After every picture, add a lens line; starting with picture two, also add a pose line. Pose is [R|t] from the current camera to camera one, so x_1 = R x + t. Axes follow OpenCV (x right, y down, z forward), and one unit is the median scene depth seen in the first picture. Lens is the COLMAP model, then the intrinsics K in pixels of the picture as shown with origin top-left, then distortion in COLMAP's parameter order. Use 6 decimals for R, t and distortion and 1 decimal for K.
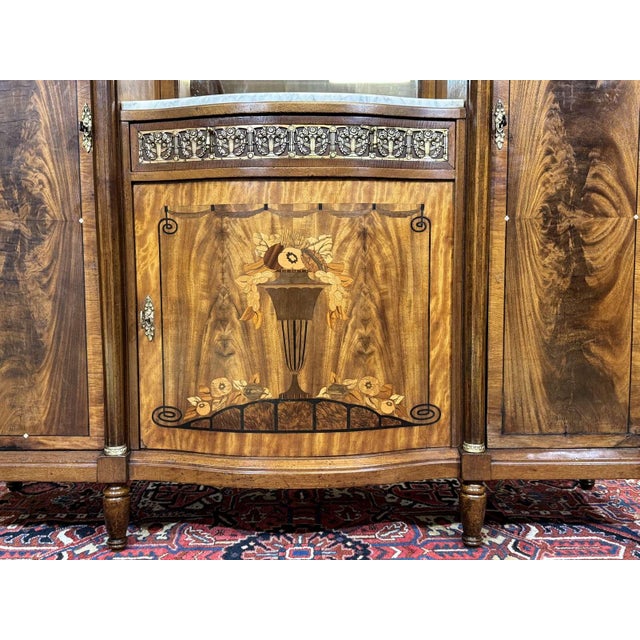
lens RADIAL K [[682.4, 0, 318.8], [0, 682.4, 322.3], [0, 0, 1]] dist [0.178821, -0.413455]
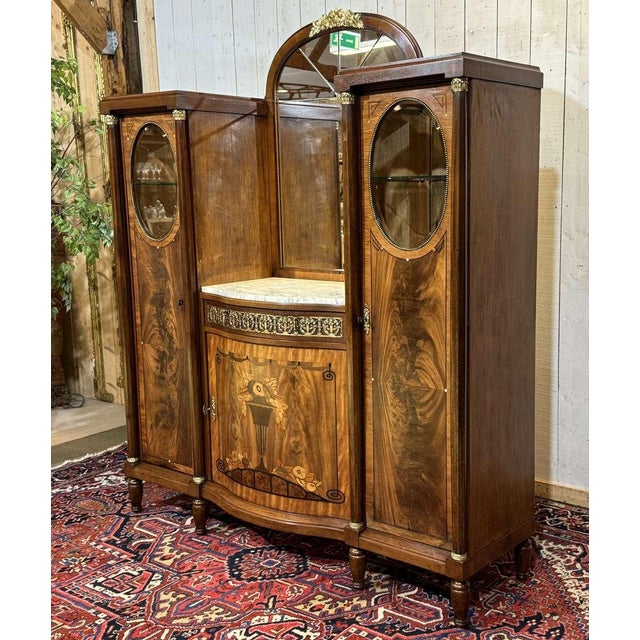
lens RADIAL K [[857.6, 0, 352.4], [0, 857.6, 326.1], [0, 0, 1]] dist [0.184287, -0.402421]
pose [[0.780204, 0.090076, -0.619006, 1.381959], [-0.042309, 0.994911, 0.091450, -0.434342], [0.624093, -0.045160, 0.780044, -0.476033]]
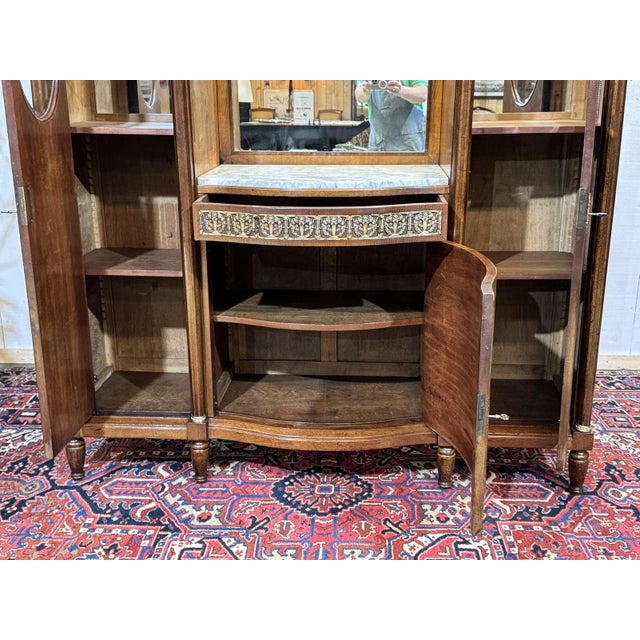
lens RADIAL K [[791.2, 0, 319.5], [0, 791.2, 326.0], [0, 0, 1]] dist [0.177984, -0.402956]
pose [[0.998094, 0.019175, -0.058659, 0.054562], [-0.006909, 0.979249, 0.202544, -0.351082], [0.061326, -0.201753, 0.977515, -0.585654]]
